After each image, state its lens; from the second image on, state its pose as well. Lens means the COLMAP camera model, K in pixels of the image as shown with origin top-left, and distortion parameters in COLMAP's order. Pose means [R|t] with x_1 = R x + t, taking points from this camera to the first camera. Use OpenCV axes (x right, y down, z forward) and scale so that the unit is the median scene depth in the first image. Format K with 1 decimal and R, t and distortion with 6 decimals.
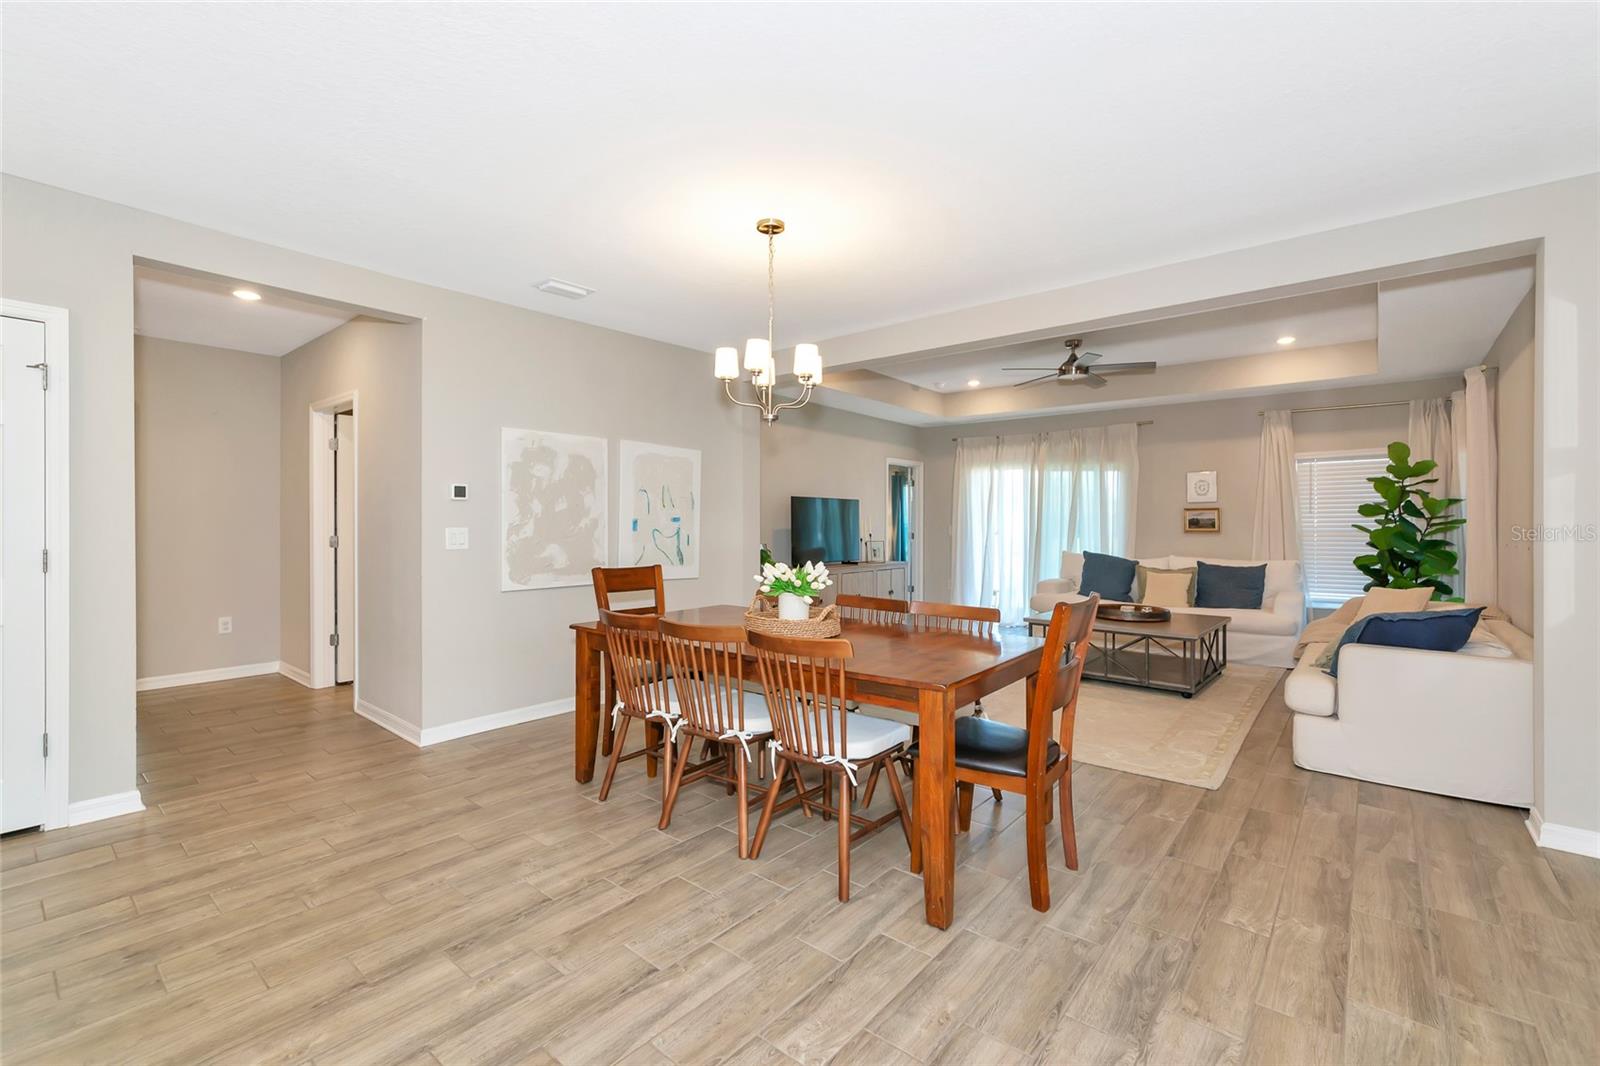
lens RADIAL K [[684.1, 0, 797.2], [0, 684.1, 536.8], [0, 0, 1]] dist [0.000925, -0.000027]
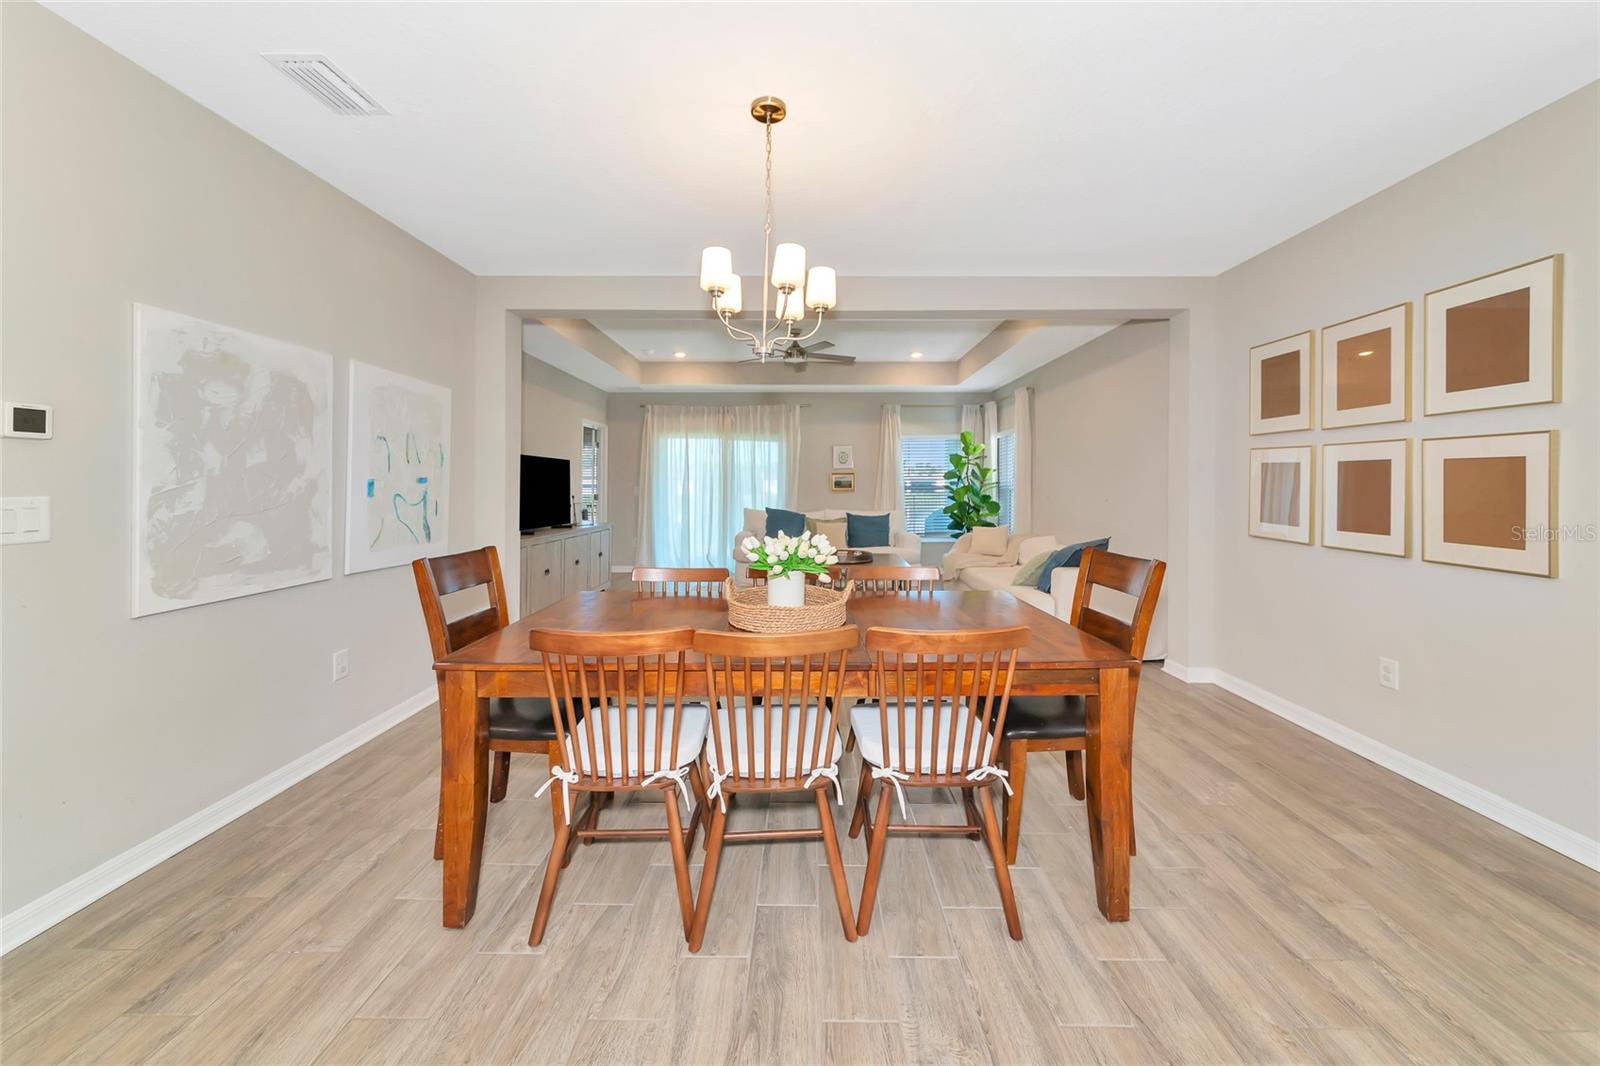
lens RADIAL K [[573.4, 0, 795.6], [0, 573.4, 487.0], [0, 0, 1]] dist [0.000369, 0.000047]
pose [[0.773249, -0.004874, 0.634083, -0.334686], [0.014229, 0.999852, -0.009666, -0.008718], [-0.633942, 0.016496, 0.773204, 0.358305]]
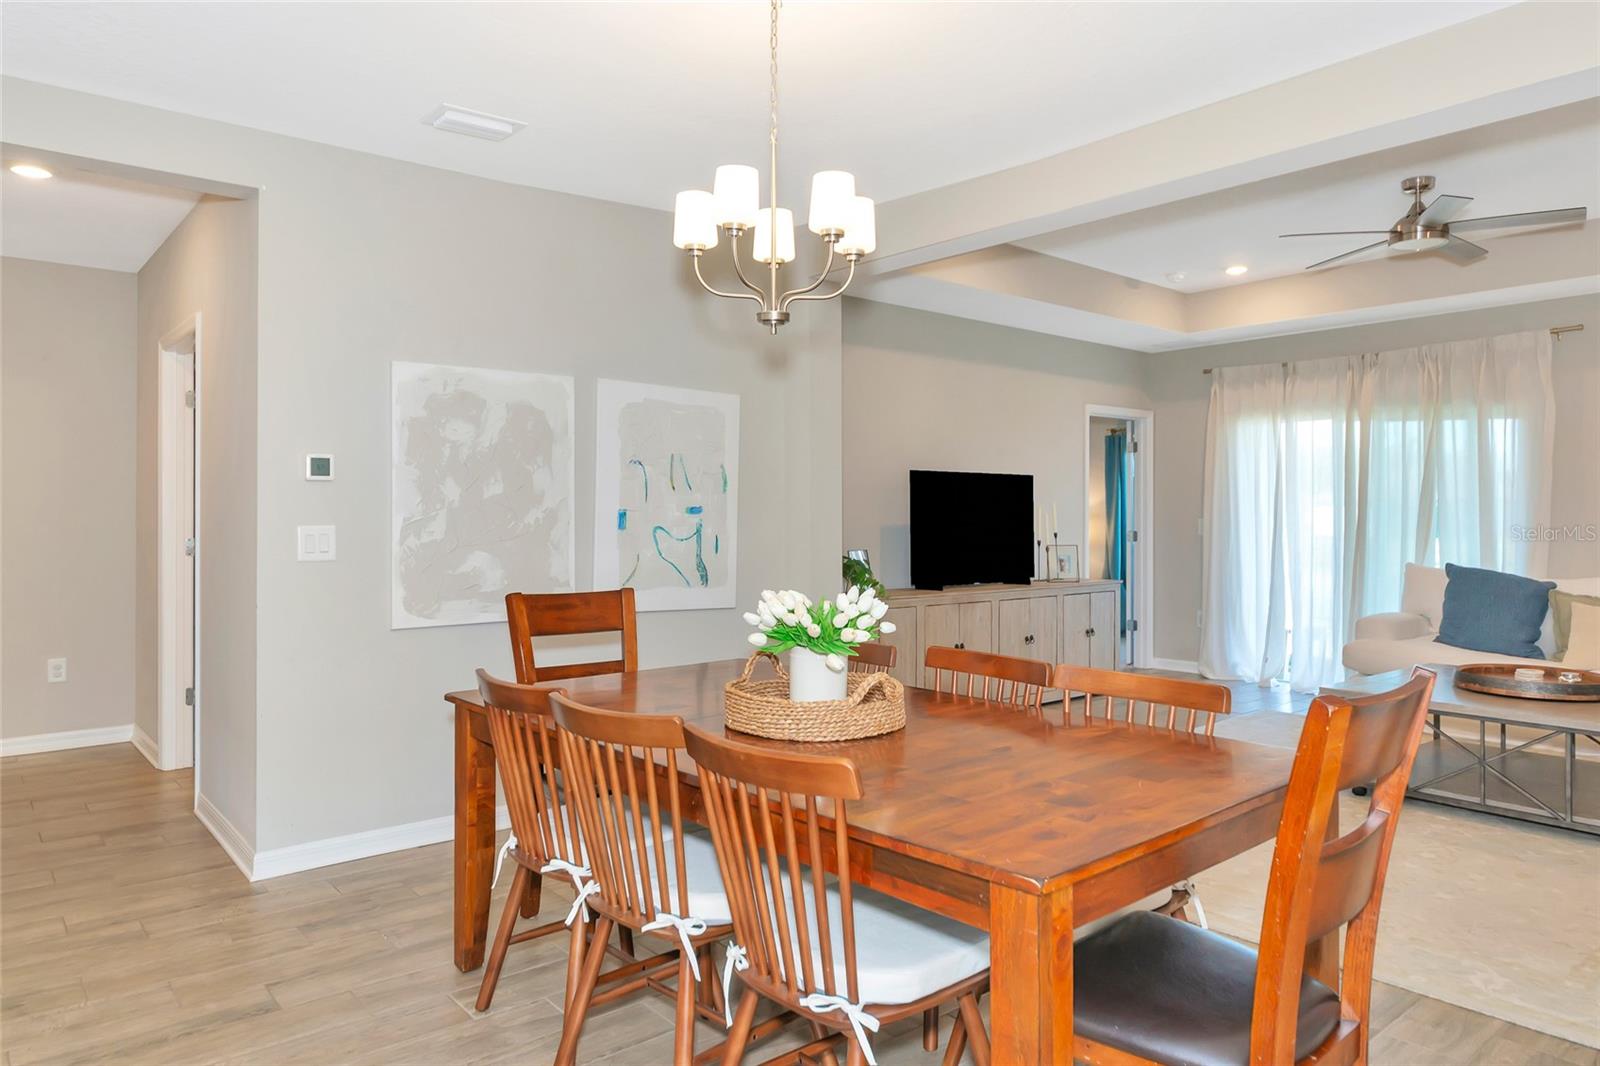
lens RADIAL K [[1031.0, 0, 800.0], [0, 1031.0, 533.0], [0, 0, 1]] dist [-0.006496, -0.000049]
pose [[0.984413, -0.002105, -0.175860, 0.093931], [0.001371, 0.999990, -0.004298, -0.001851], [0.175868, 0.003990, 0.984406, 0.165025]]
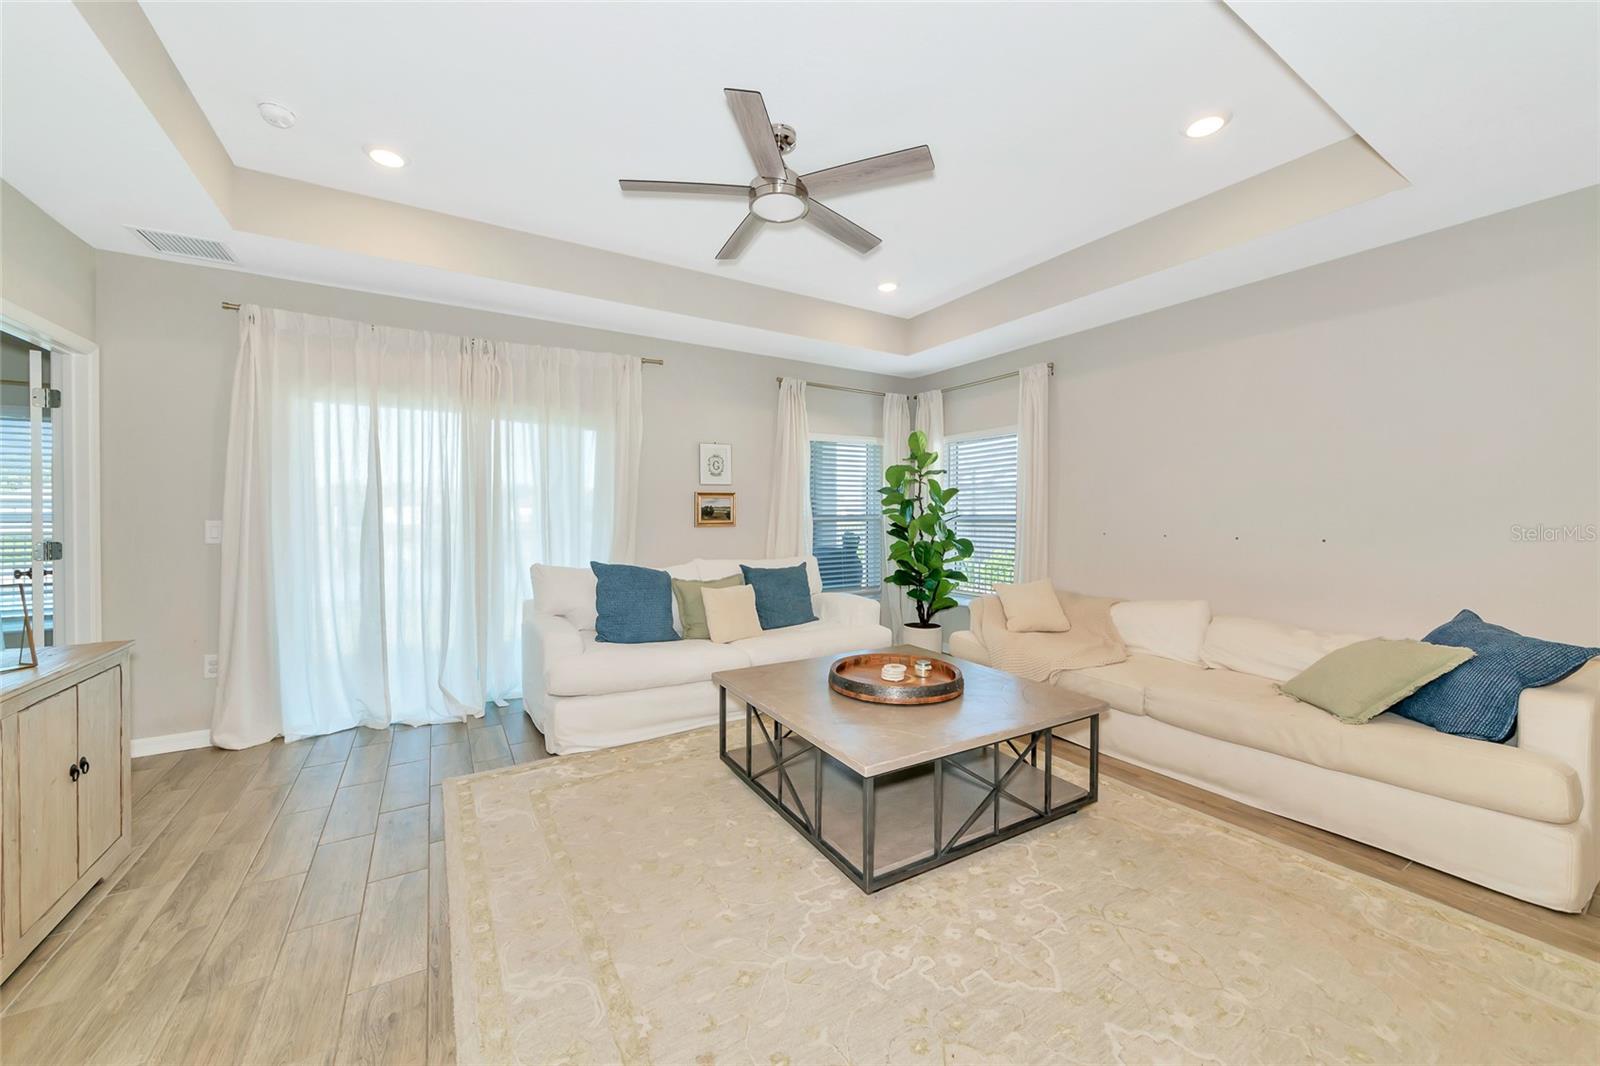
lens RADIAL K [[600.7, 0, 800.8], [0, 600.7, 518.5], [0, 0, 1]] dist [-0.000666, -0.000100]
pose [[0.326533, -0.011133, 0.945120, 0.013775], [0.022439, 0.999740, 0.004024, -0.026156], [-0.944919, 0.019894, 0.326698, 1.265750]]
